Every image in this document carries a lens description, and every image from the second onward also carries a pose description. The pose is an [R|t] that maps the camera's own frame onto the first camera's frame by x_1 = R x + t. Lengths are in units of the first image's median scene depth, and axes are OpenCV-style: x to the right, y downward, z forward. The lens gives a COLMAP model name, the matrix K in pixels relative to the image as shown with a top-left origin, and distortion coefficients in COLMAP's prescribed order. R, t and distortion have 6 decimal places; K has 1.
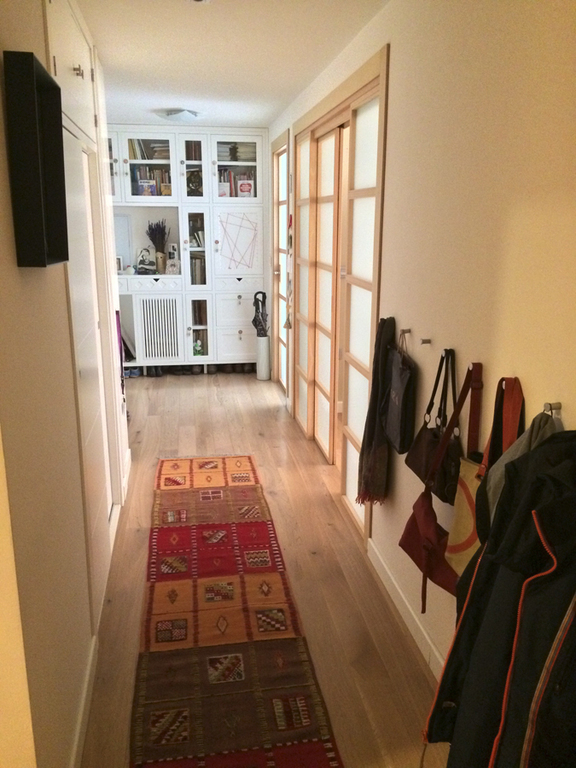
lens RADIAL K [[642.4, 0, 289.5], [0, 642.4, 386.6], [0, 0, 1]] dist [0.055929, -0.085756]
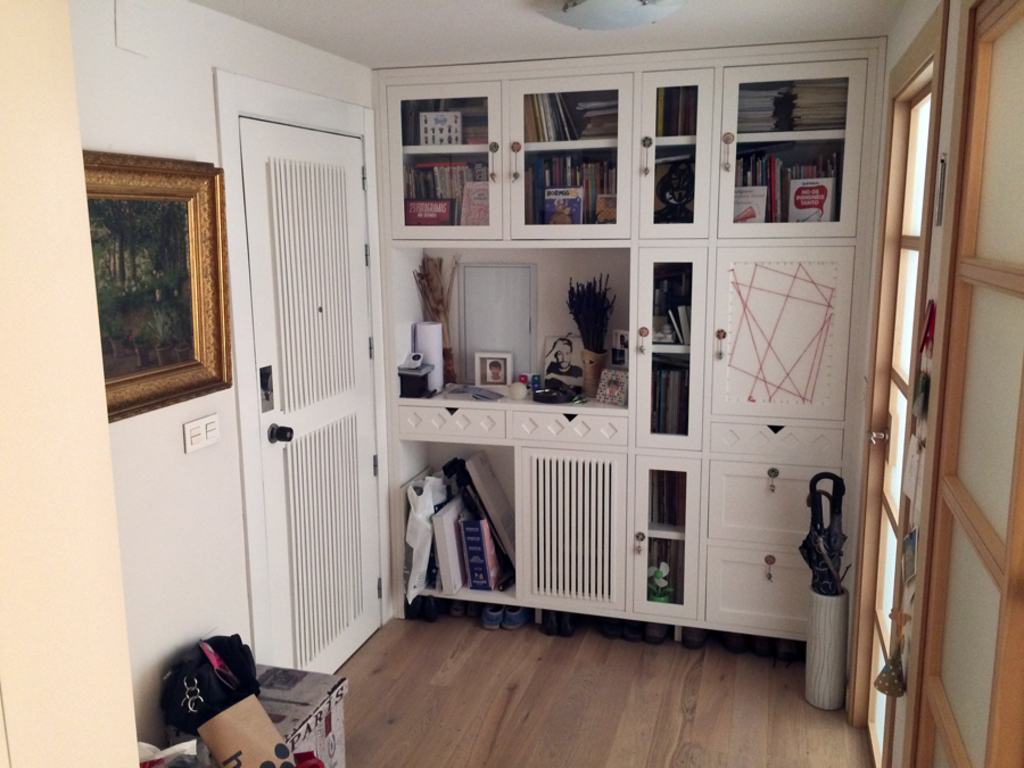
lens RADIAL K [[856.6, 0, 510.7], [0, 856.6, 381.4], [0, 0, 1]] dist [0.055929, -0.085756]
pose [[0.896915, 0.067841, -0.436969, 0.003399], [-0.098479, 0.993990, -0.047816, -0.158196], [0.431099, 0.085919, 0.898205, 0.475561]]
